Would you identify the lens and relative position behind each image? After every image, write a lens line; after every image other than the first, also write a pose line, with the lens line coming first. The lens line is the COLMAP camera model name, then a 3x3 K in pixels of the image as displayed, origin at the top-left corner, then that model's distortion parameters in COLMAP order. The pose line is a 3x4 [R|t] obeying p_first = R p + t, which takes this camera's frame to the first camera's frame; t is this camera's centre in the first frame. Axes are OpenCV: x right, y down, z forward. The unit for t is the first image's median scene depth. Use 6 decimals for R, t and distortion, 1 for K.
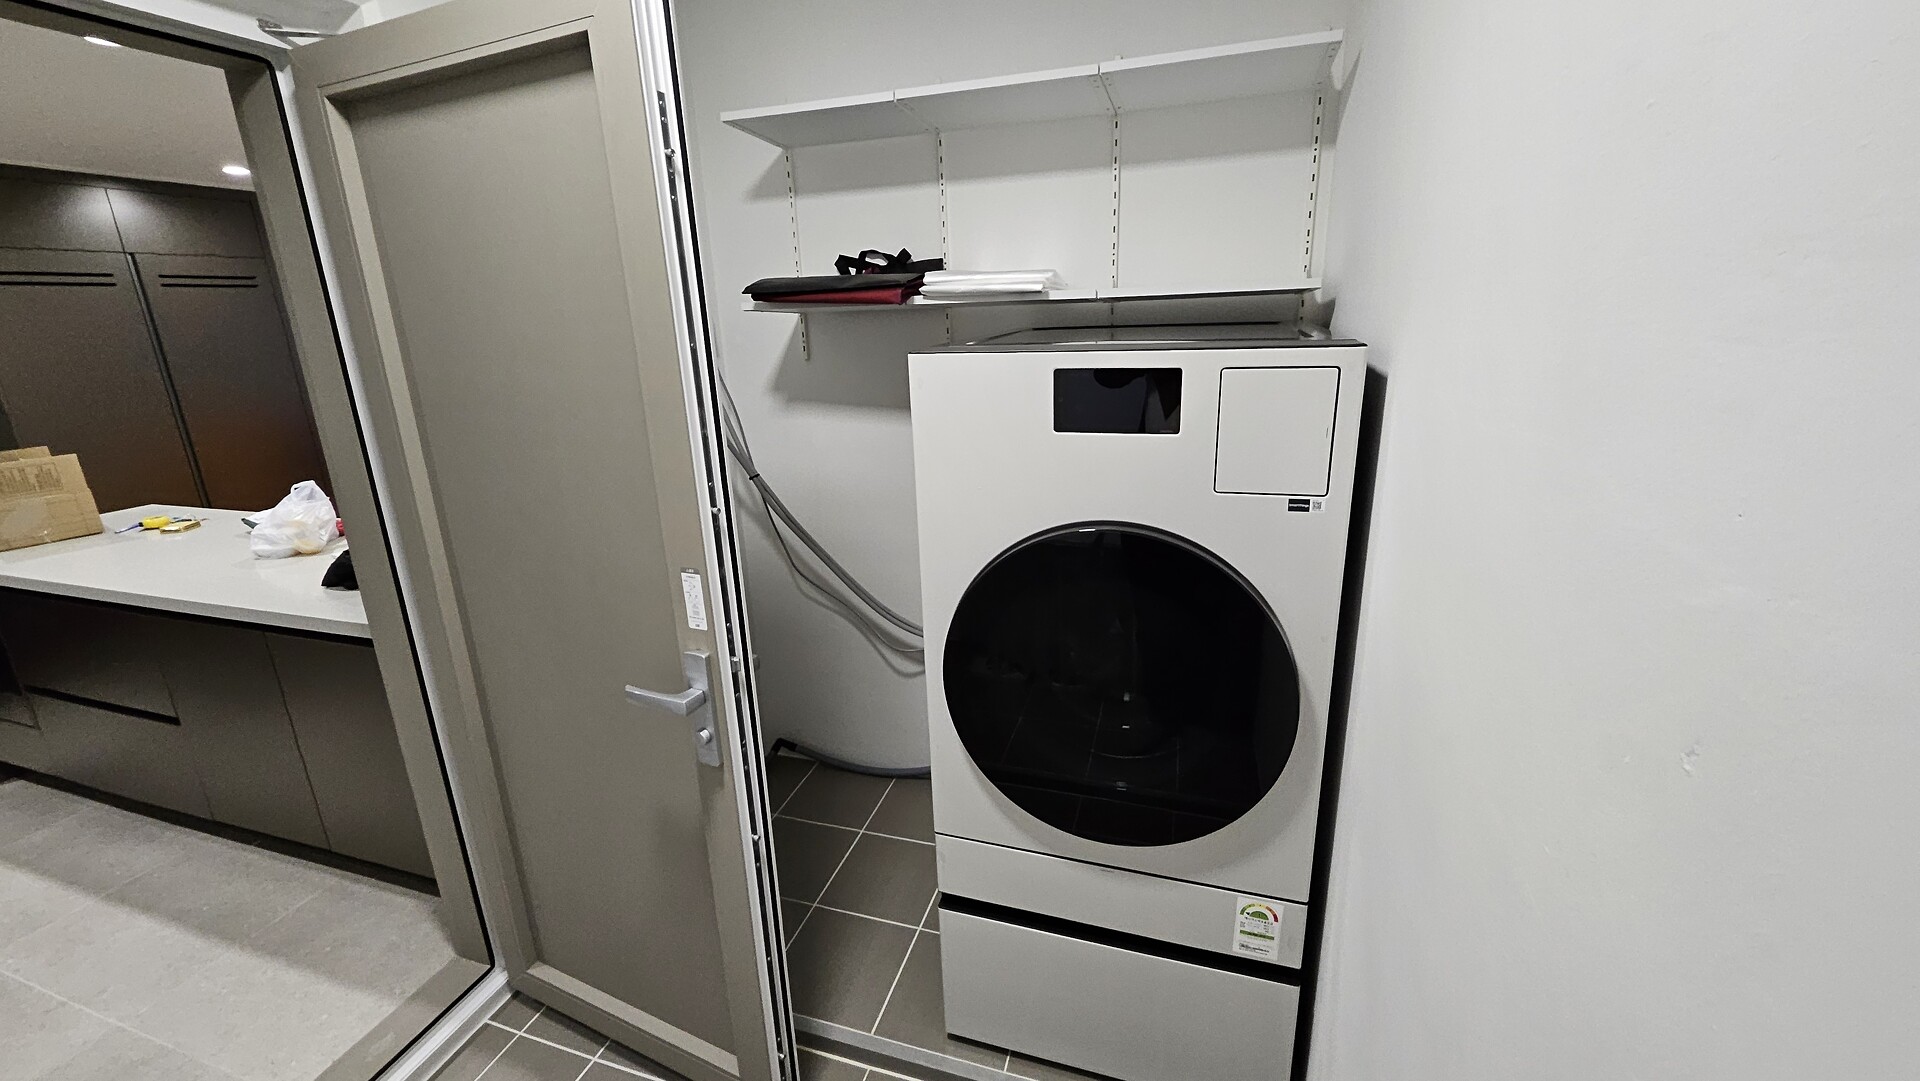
lens RADIAL K [[754.6, 0, 958.6], [0, 754.6, 532.0], [0, 0, 1]] dist [0.002239, 0.000014]
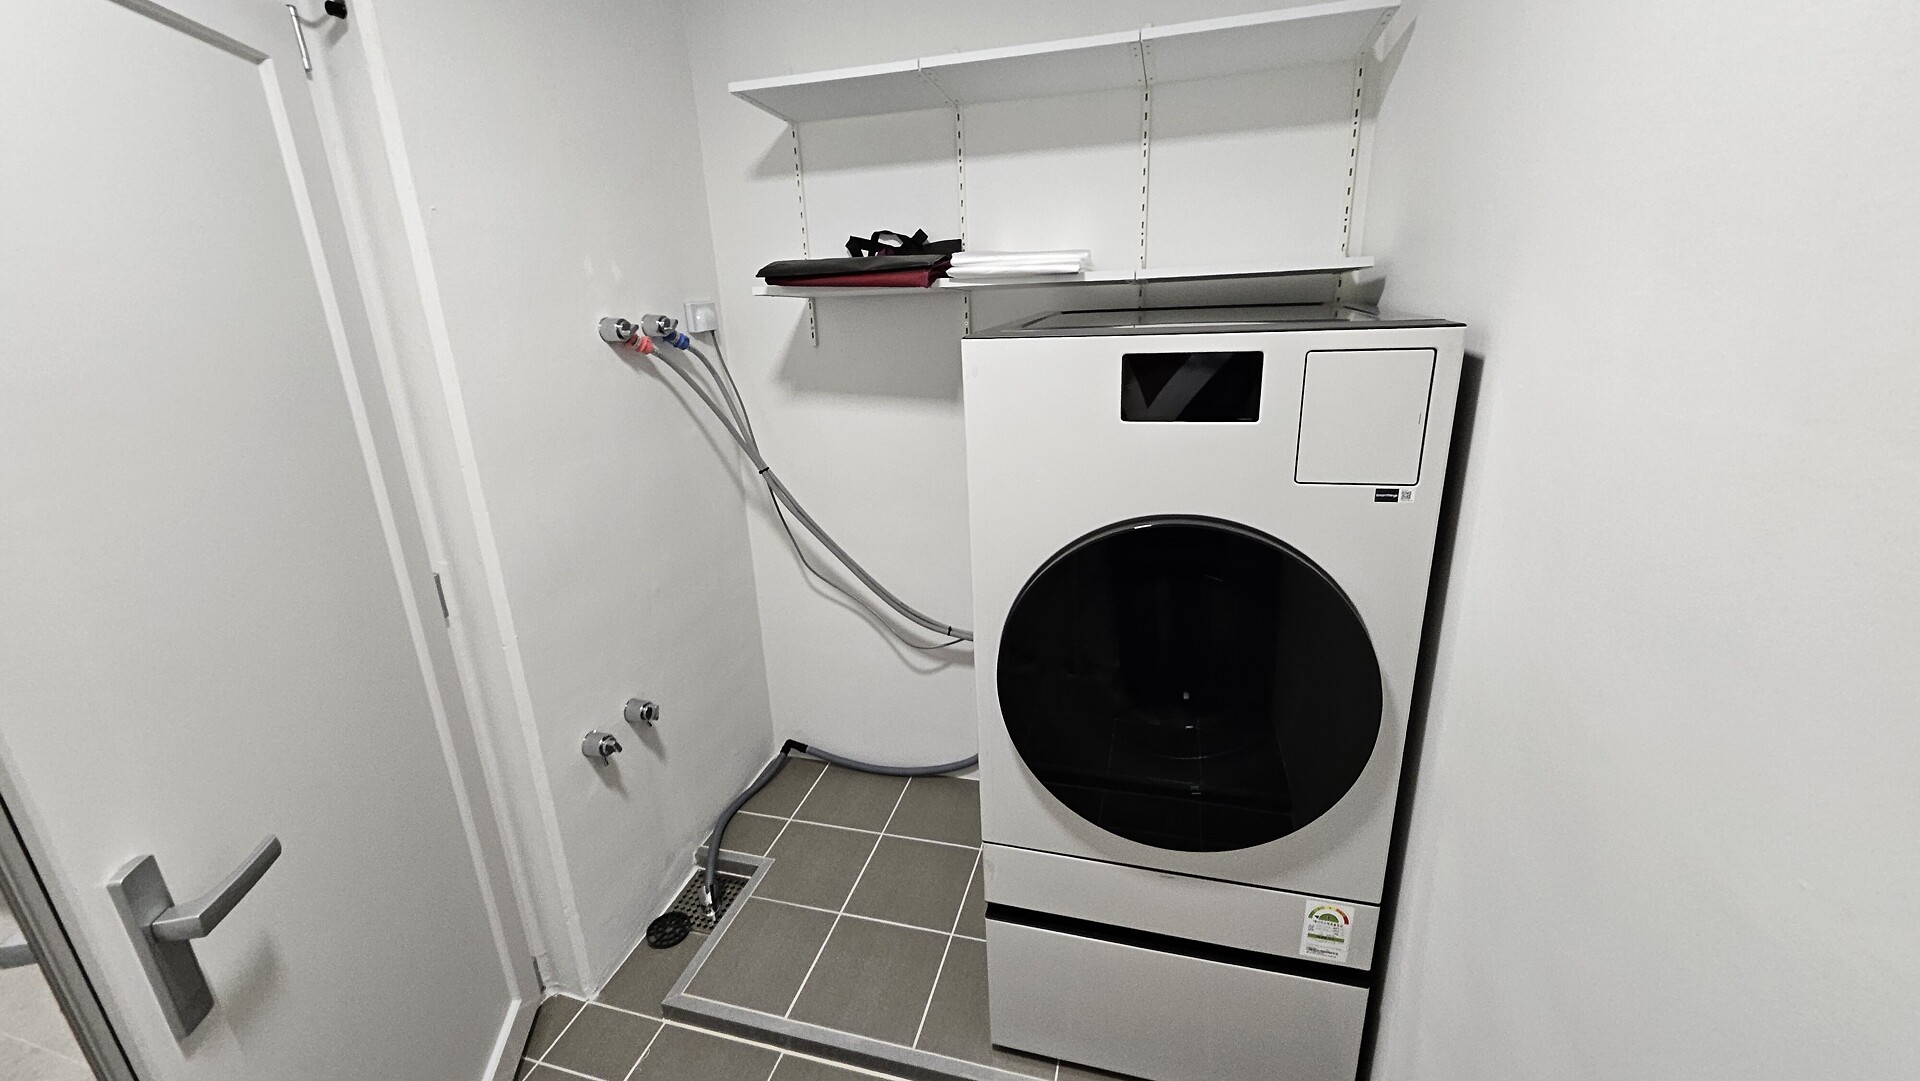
lens RADIAL K [[754.6, 0, 958.6], [0, 754.6, 532.0], [0, 0, 1]] dist [0.002239, 0.000014]
pose [[0.999080, -0.019284, 0.038315, -0.080743], [0.018593, 0.999660, 0.018300, -0.010879], [-0.038655, -0.017571, 0.999098, 0.045565]]
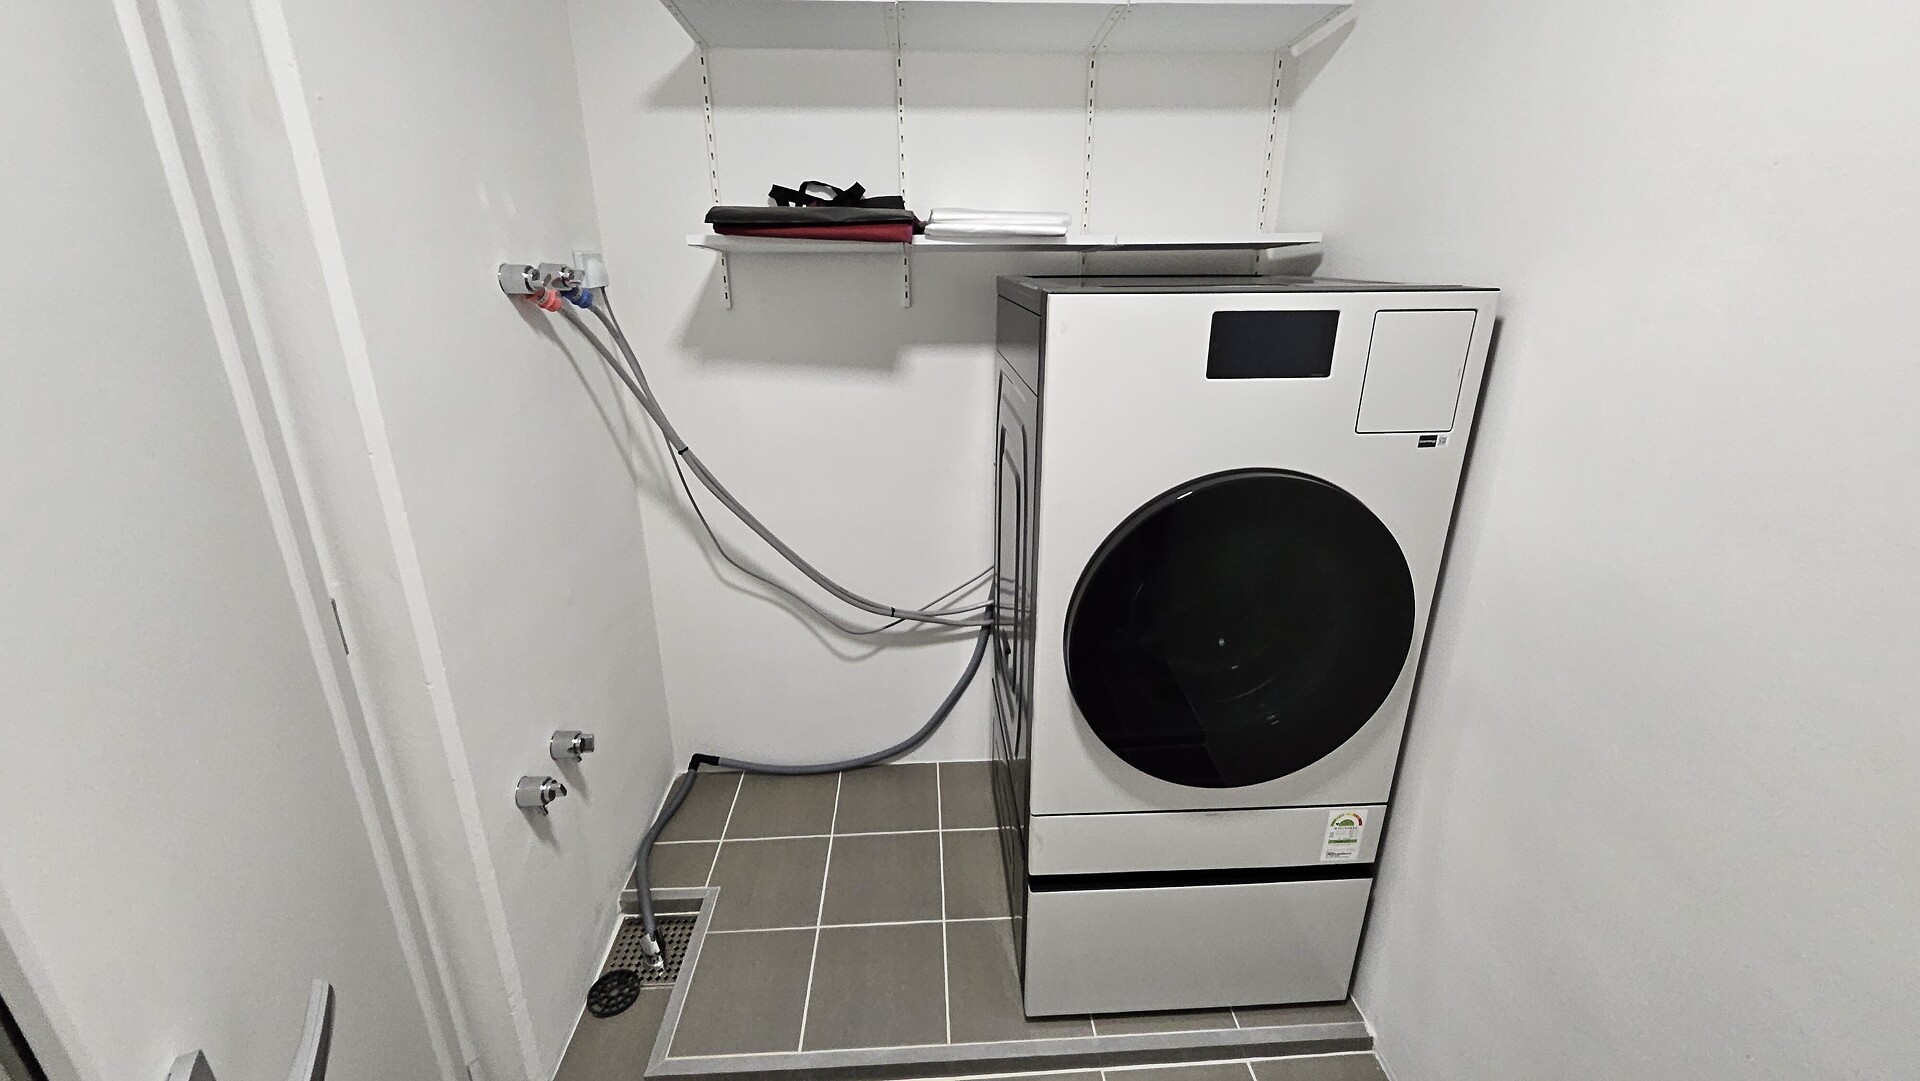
lens RADIAL K [[754.6, 0, 958.6], [0, 754.6, 532.0], [0, 0, 1]] dist [0.002239, 0.000014]
pose [[0.934290, -0.090066, 0.344949, -0.359793], [0.074533, 0.995527, 0.058062, -0.012444], [-0.348636, -0.028537, 0.936824, 0.143832]]
